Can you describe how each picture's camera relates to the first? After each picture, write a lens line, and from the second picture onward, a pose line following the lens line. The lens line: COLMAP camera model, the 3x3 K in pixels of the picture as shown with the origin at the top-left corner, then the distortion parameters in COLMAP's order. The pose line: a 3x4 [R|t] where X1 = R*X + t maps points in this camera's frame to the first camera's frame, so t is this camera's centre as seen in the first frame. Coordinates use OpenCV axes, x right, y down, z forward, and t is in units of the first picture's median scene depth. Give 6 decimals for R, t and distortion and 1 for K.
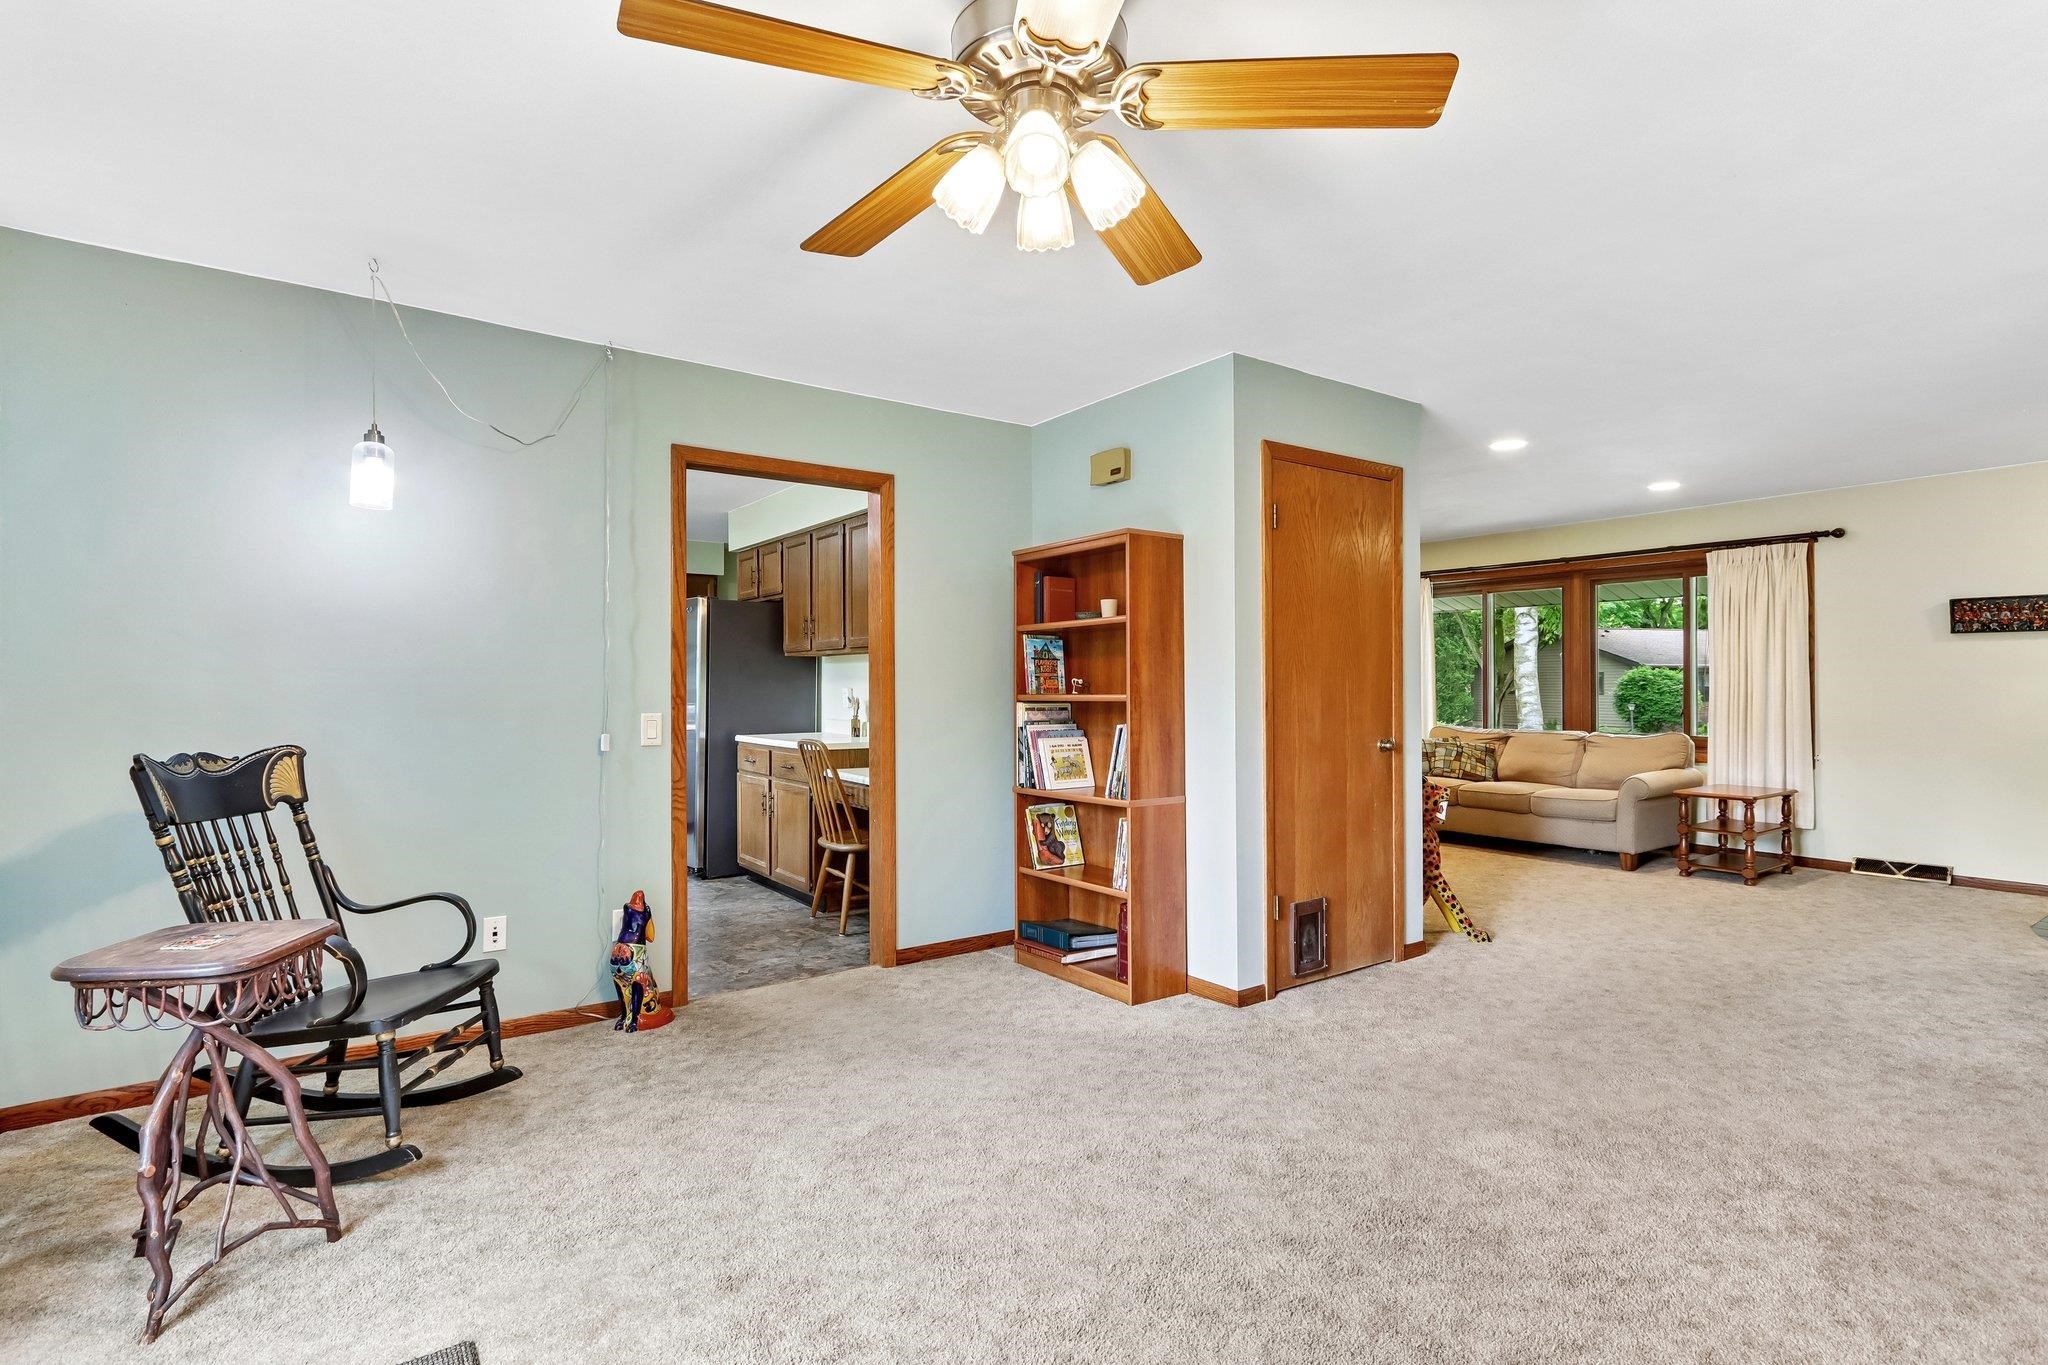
lens RADIAL K [[977.6, 0, 1029.8], [0, 977.6, 678.6], [0, 0, 1]] dist [0.003712, 0.000375]
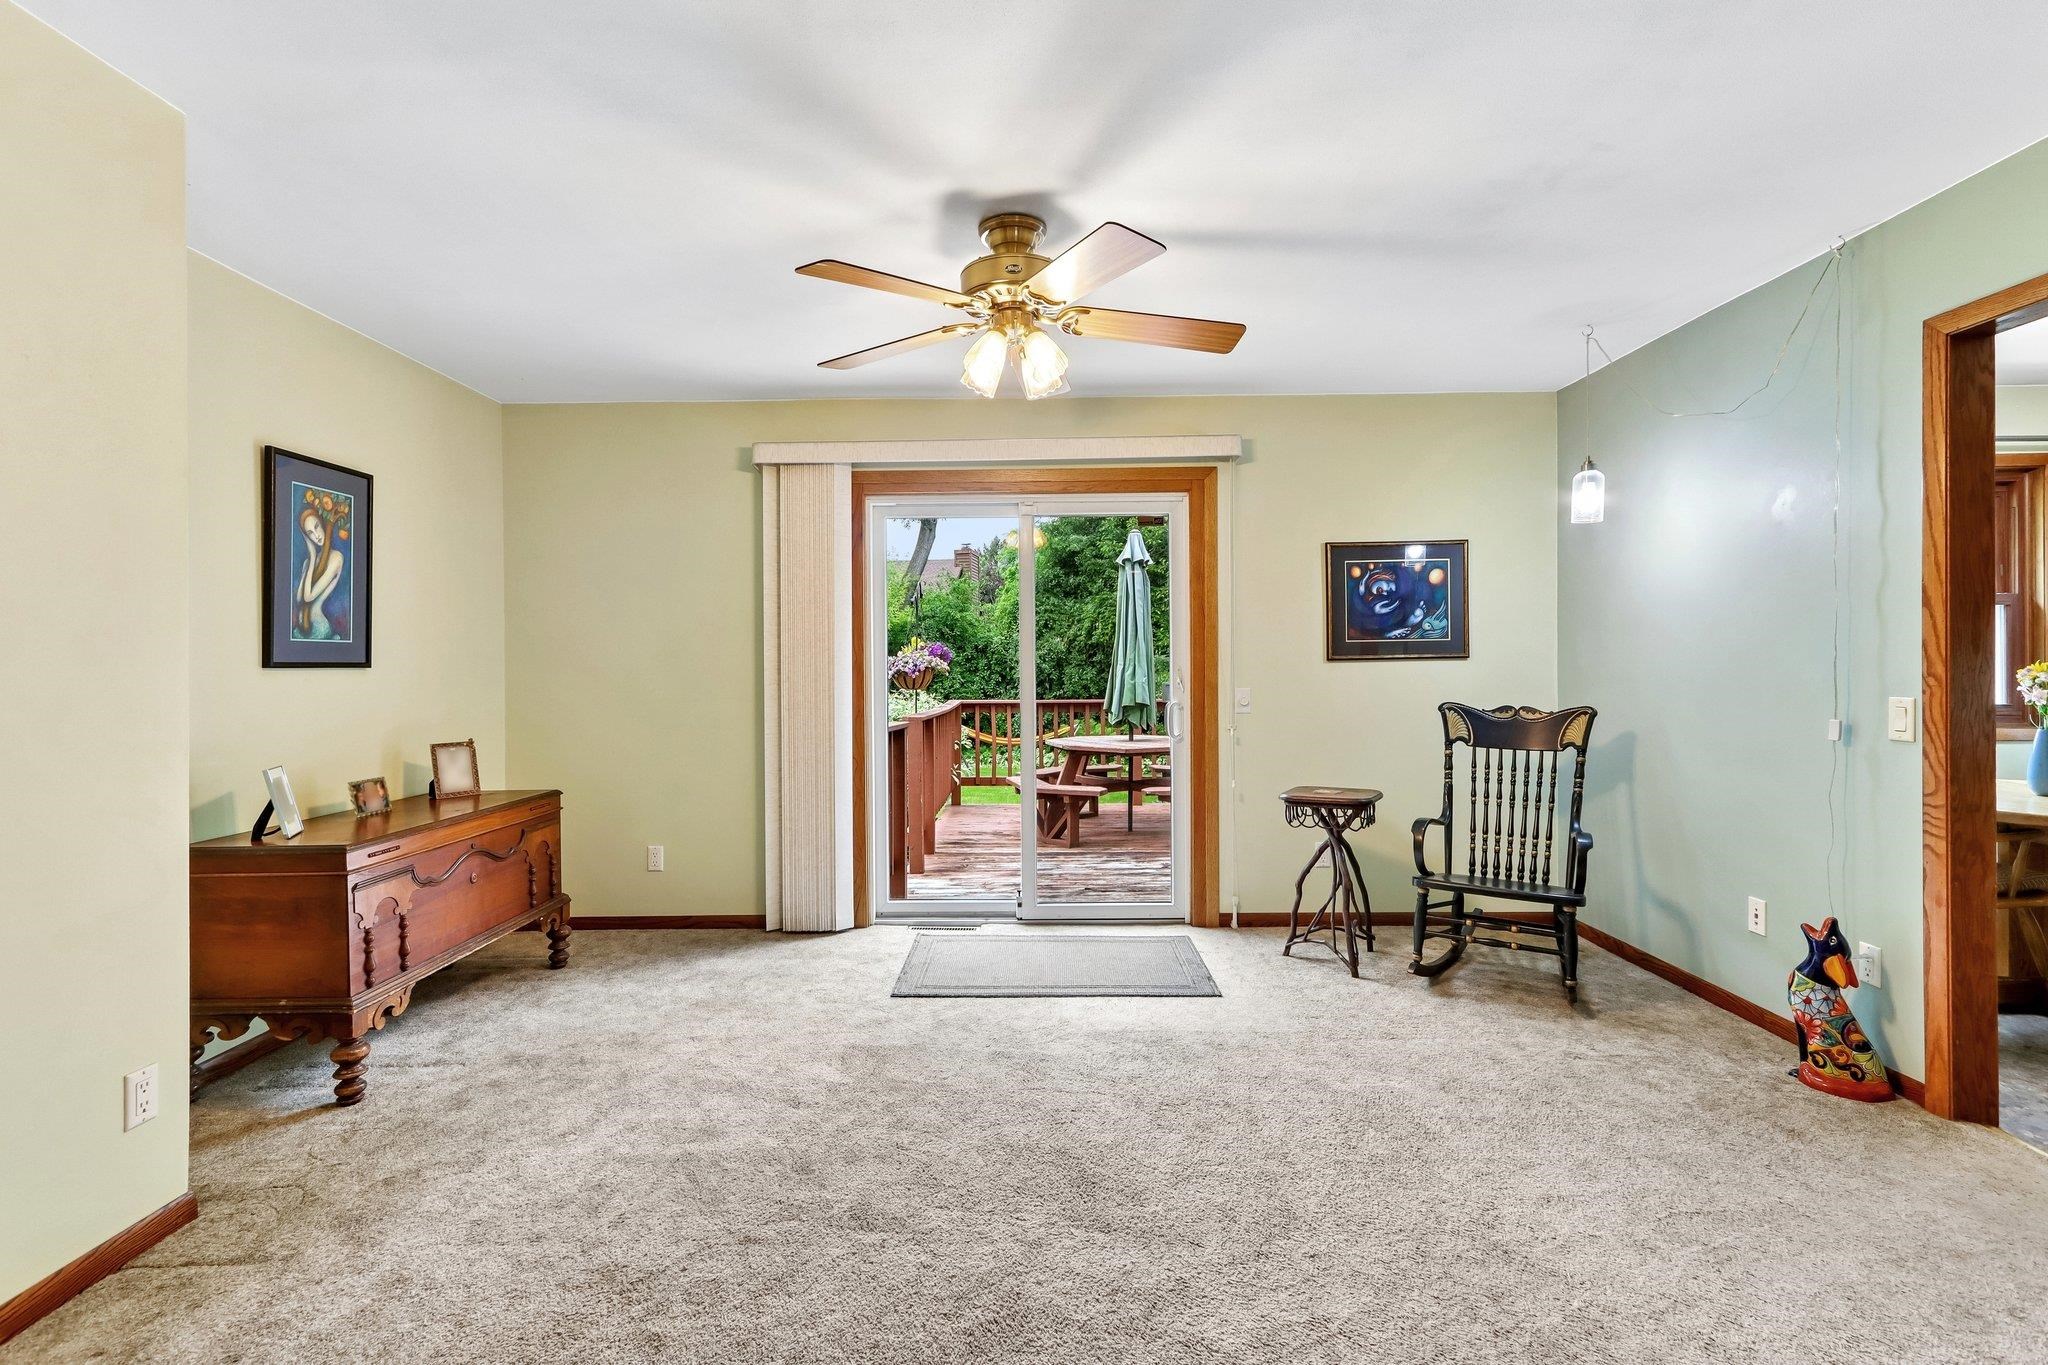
lens RADIAL K [[950.1, 0, 1025.5], [0, 950.1, 672.0], [0, 0, 1]] dist [0.008060, 0.000108]
pose [[-0.593591, 0.008926, -0.804717, 0.756983], [0.013674, 0.999906, 0.001004, 0.008004], [0.804651, -0.010407, -0.593657, 1.144673]]
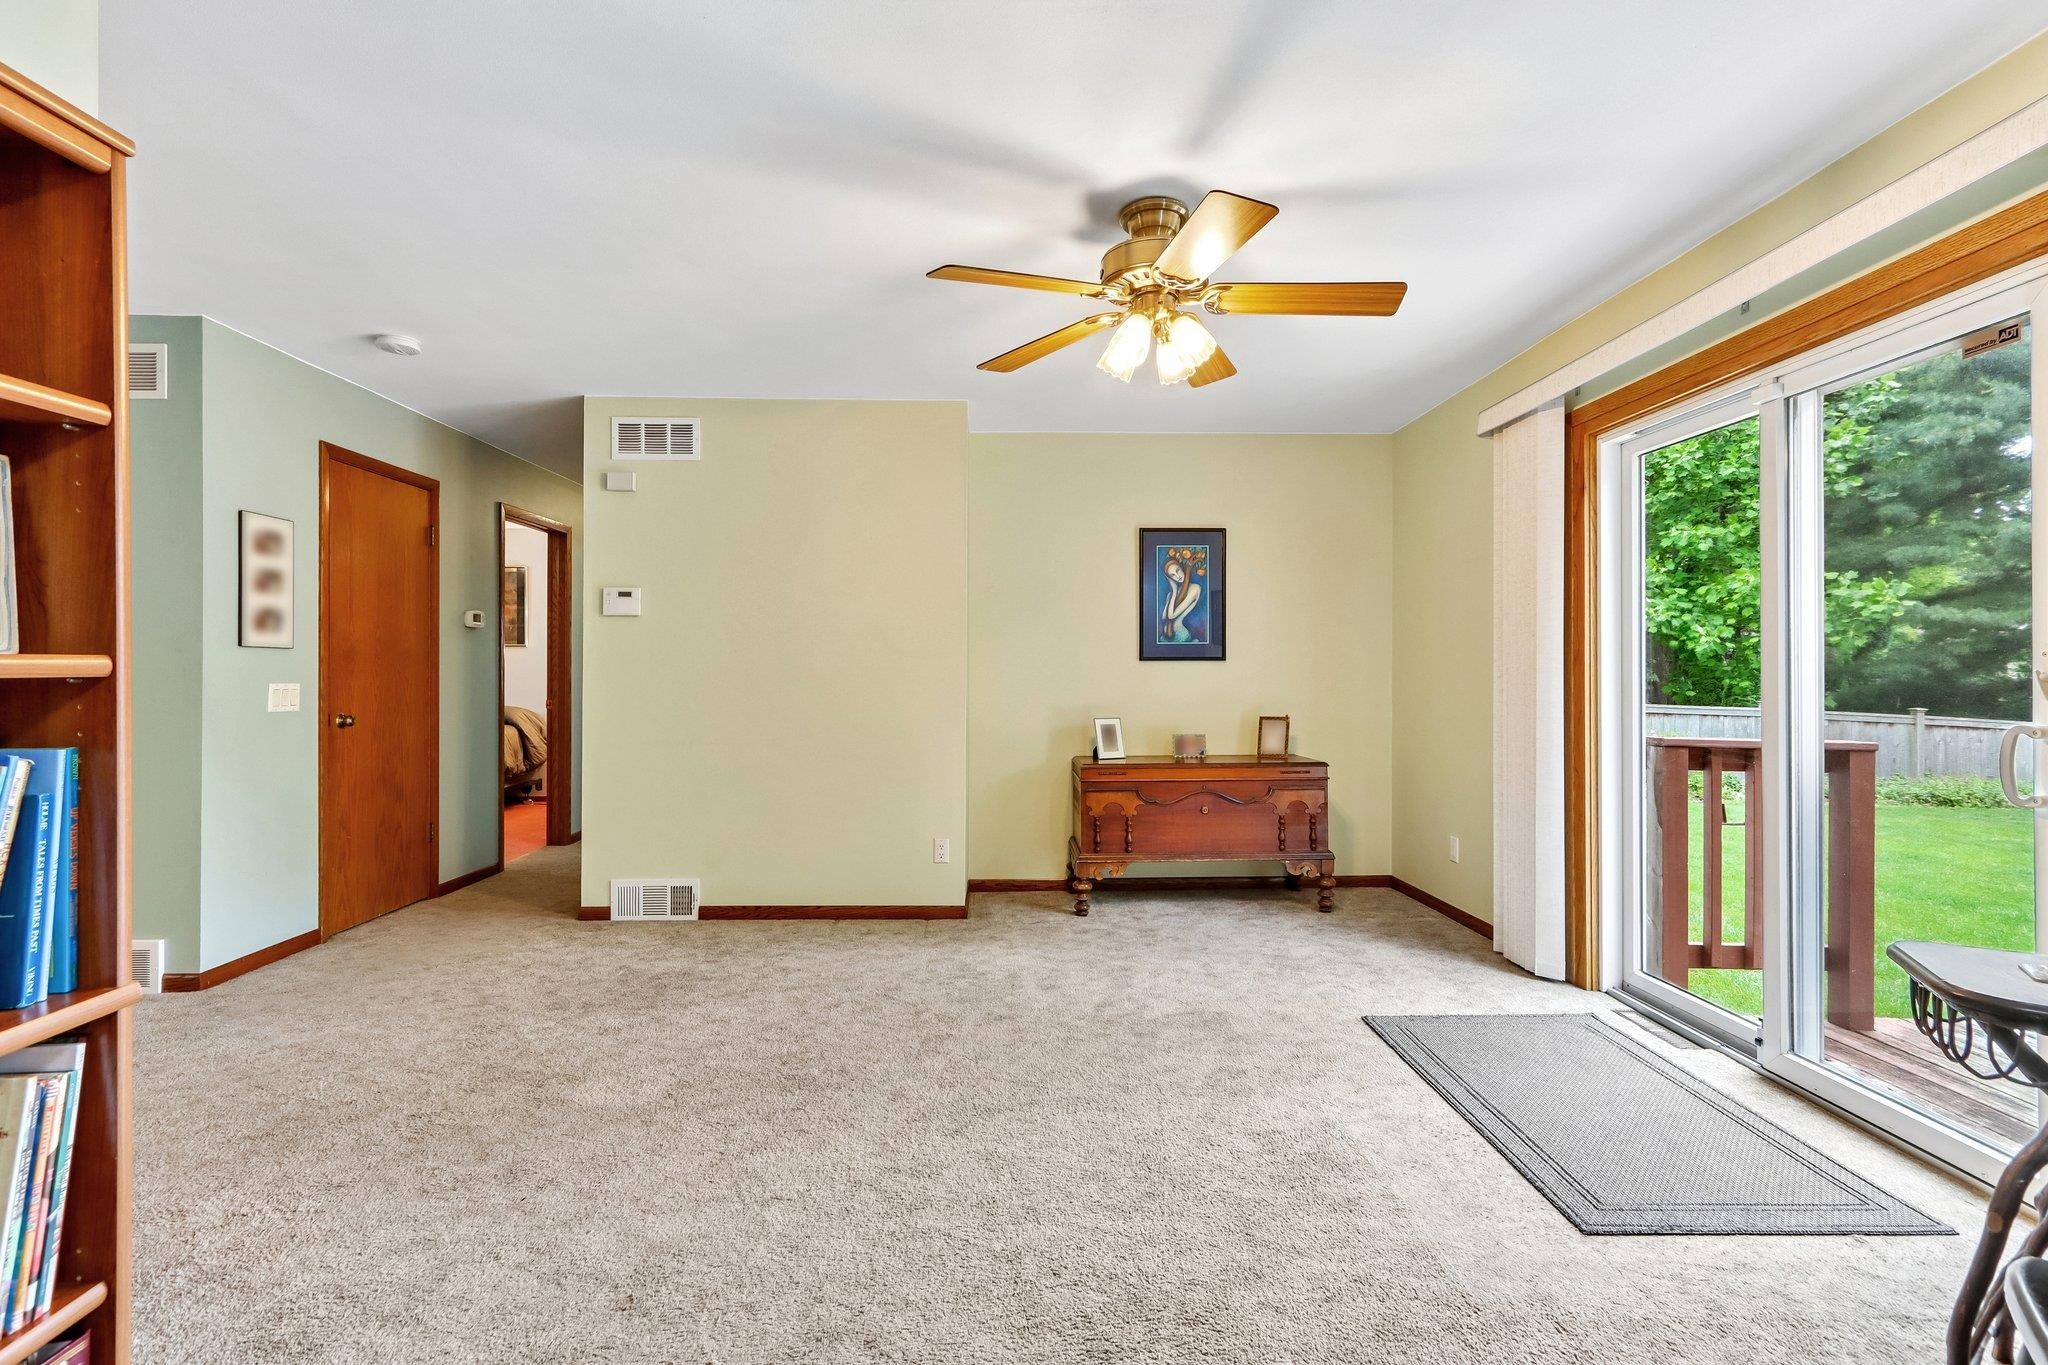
lens RADIAL K [[950.1, 0, 1025.5], [0, 950.1, 672.0], [0, 0, 1]] dist [0.008060, 0.000108]
pose [[-0.824121, 0.003151, 0.566404, -0.412912], [-0.003569, 0.999936, -0.010756, 0.033806], [-0.566402, -0.010885, -0.824057, 1.413095]]
